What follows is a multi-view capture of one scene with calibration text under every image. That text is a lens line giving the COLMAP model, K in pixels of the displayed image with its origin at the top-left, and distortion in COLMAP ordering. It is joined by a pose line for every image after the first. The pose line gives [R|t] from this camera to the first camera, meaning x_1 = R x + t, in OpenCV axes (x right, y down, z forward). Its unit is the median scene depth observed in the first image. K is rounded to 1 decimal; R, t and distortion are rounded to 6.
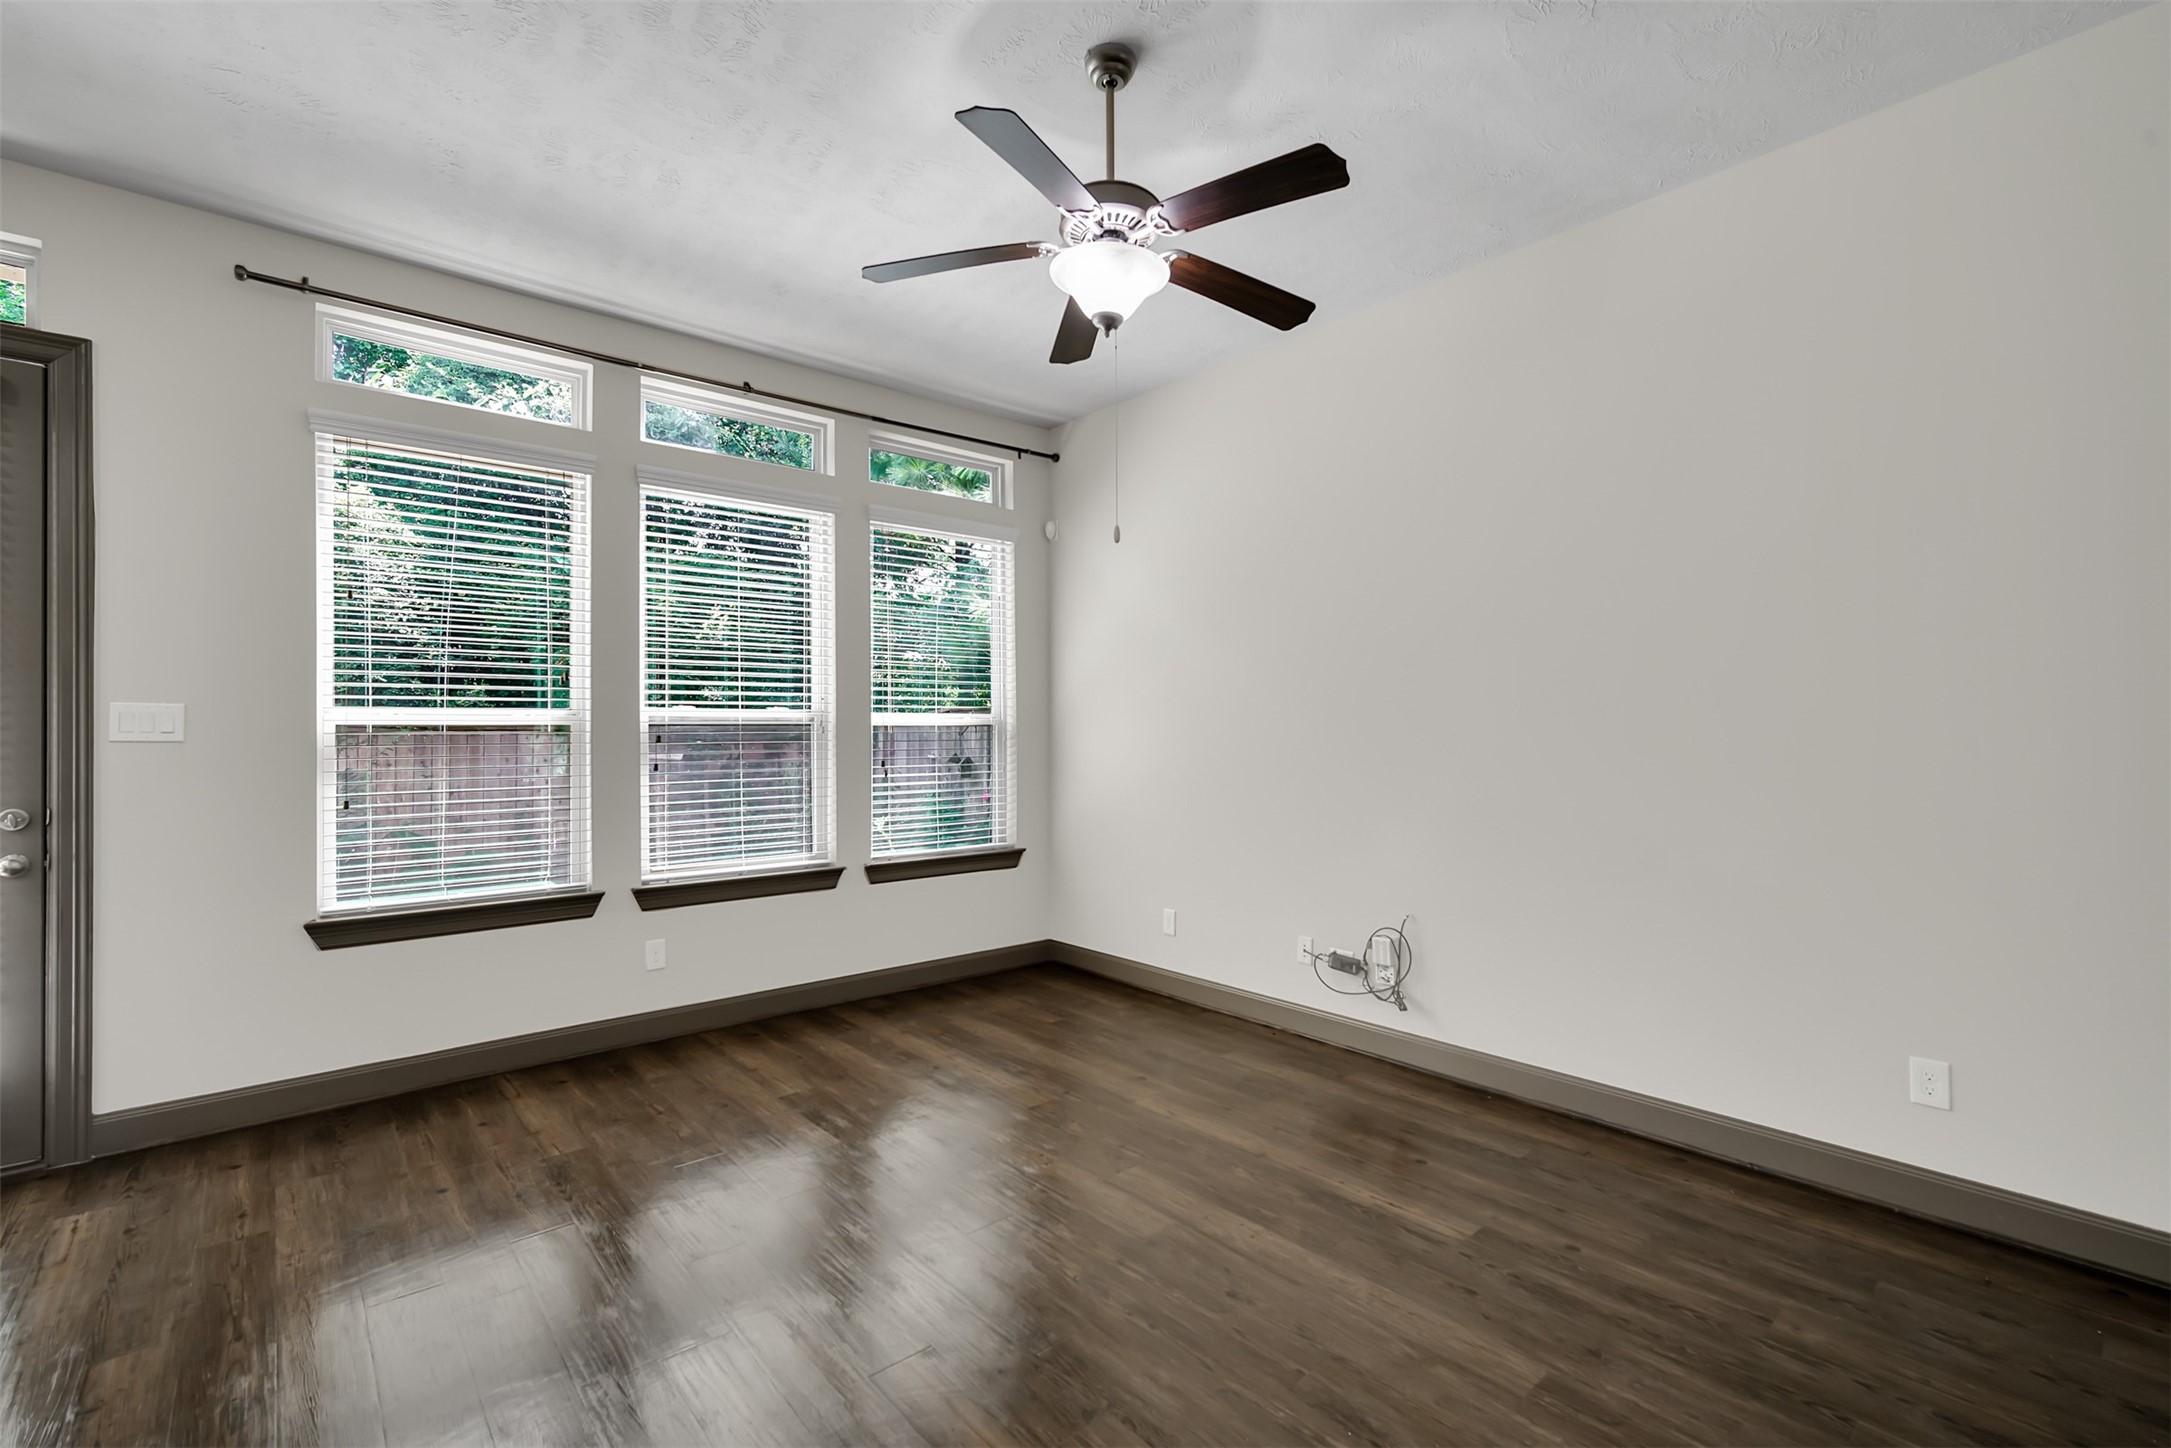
lens RADIAL K [[940.1, 0, 1080.9], [0, 940.1, 727.2], [0, 0, 1]] dist [-0.008216, 0.001285]
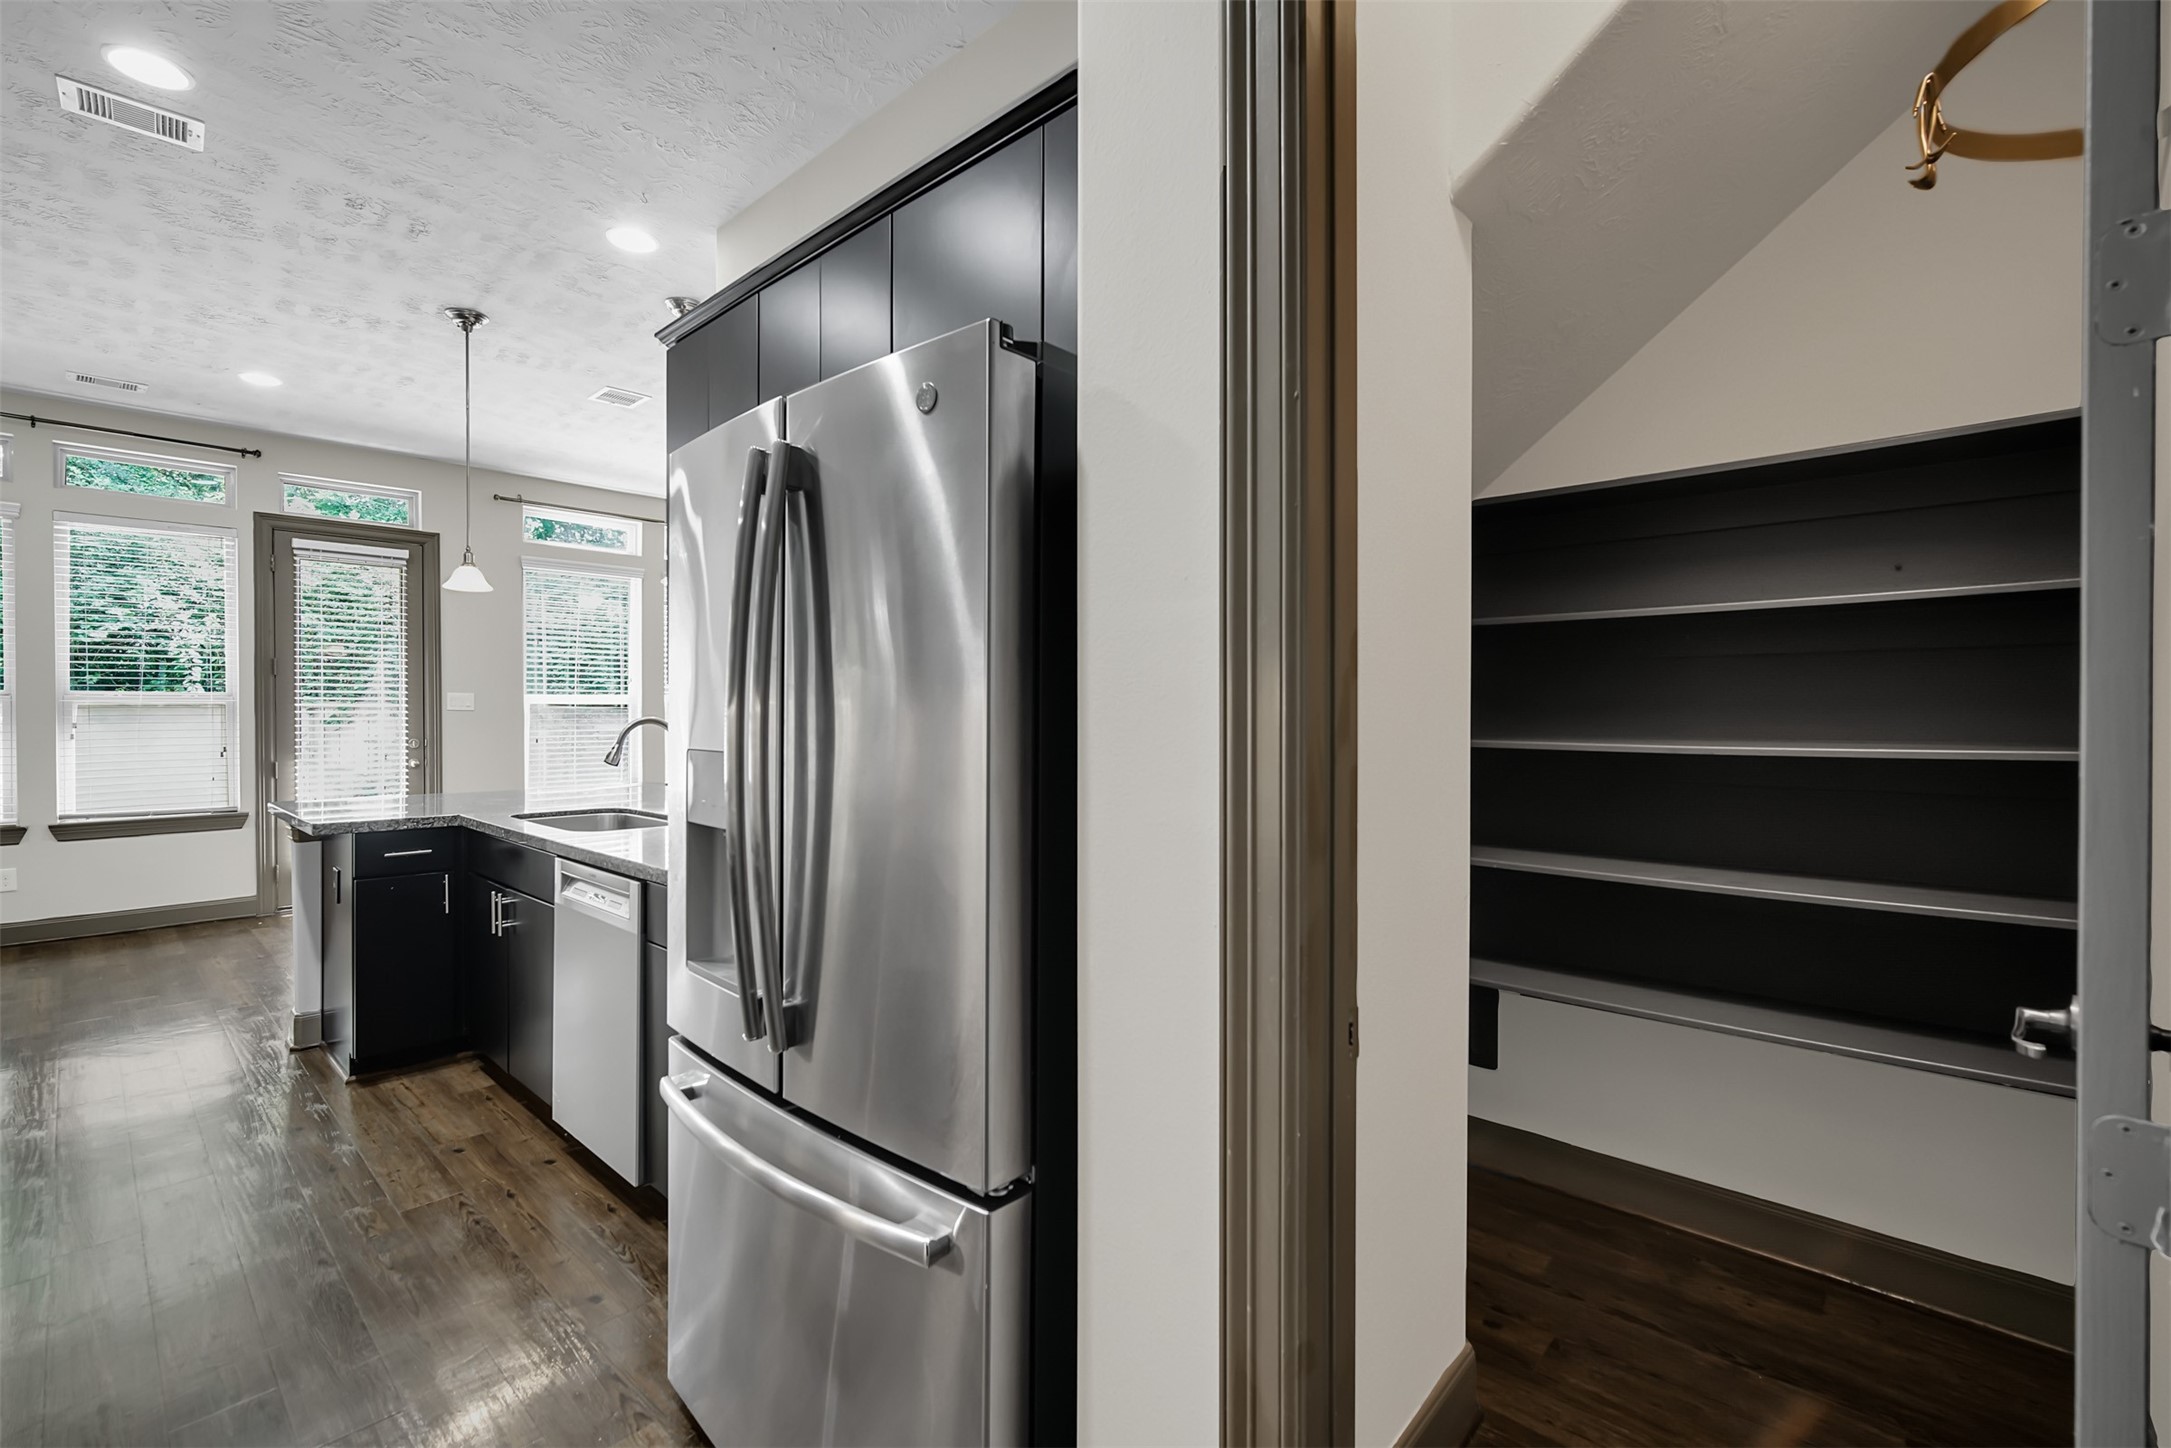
lens RADIAL K [[921.2, 0, 1060.2], [0, 921.2, 723.7], [0, 0, 1]] dist [-0.000047, 0.000518]
pose [[0.994428, 0.002129, 0.105401, 0.167611], [-0.003818, 0.999868, 0.015819, 0.006171], [-0.105353, -0.016134, 0.994304, -1.115081]]
